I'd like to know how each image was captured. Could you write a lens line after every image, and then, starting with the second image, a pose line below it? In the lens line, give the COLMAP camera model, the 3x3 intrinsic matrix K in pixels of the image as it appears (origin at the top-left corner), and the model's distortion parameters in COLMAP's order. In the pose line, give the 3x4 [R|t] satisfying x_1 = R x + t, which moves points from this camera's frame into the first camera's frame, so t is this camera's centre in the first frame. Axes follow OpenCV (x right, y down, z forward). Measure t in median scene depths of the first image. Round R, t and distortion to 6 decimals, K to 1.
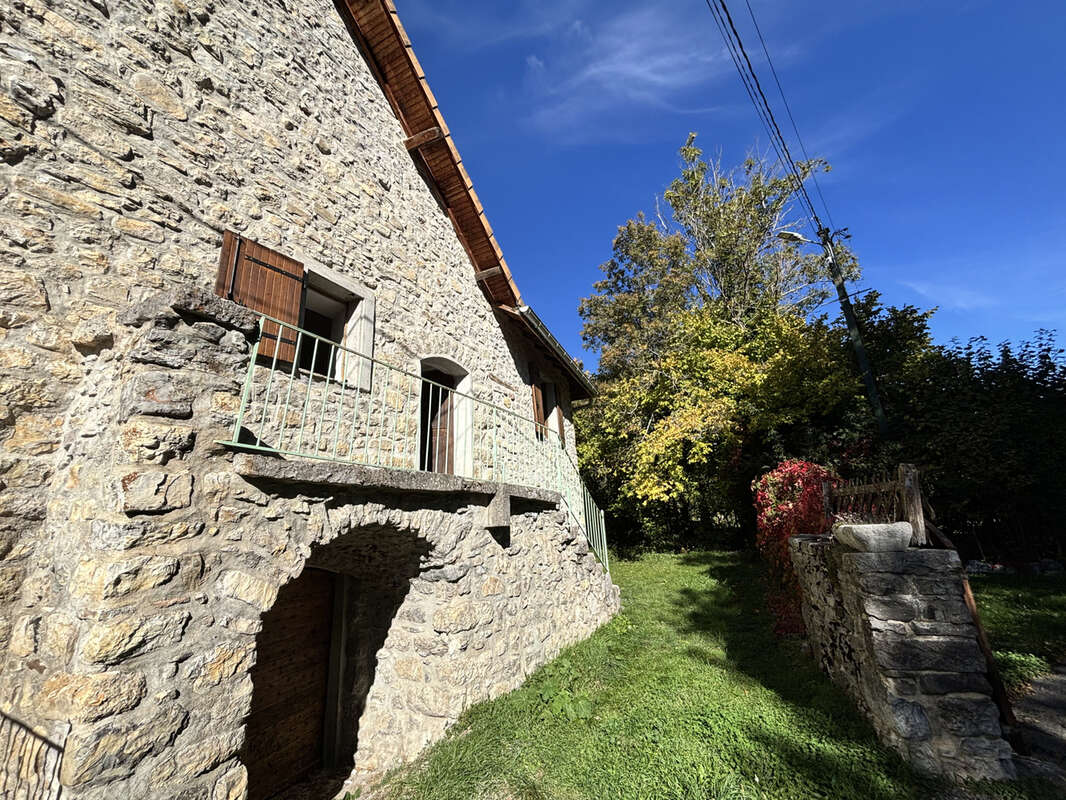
lens RADIAL K [[428.6, 0, 533.0], [0, 428.6, 400.0], [0, 0, 1]] dist [-0.003918, 0.000180]
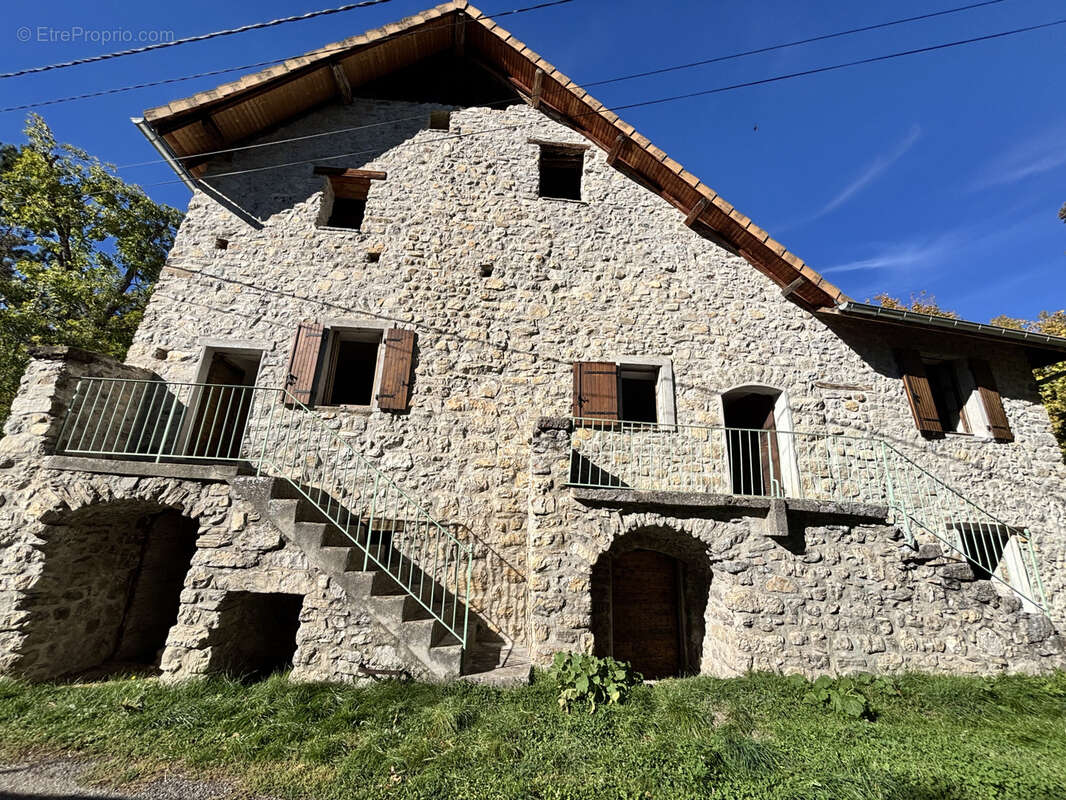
lens RADIAL K [[428.6, 0, 533.0], [0, 428.6, 400.0], [0, 0, 1]] dist [-0.003918, 0.000180]
pose [[0.528218, -0.172003, -0.831505, 0.673472], [0.179655, 0.979737, -0.088540, -0.094824], [0.829885, -0.102616, 0.548416, -0.180713]]
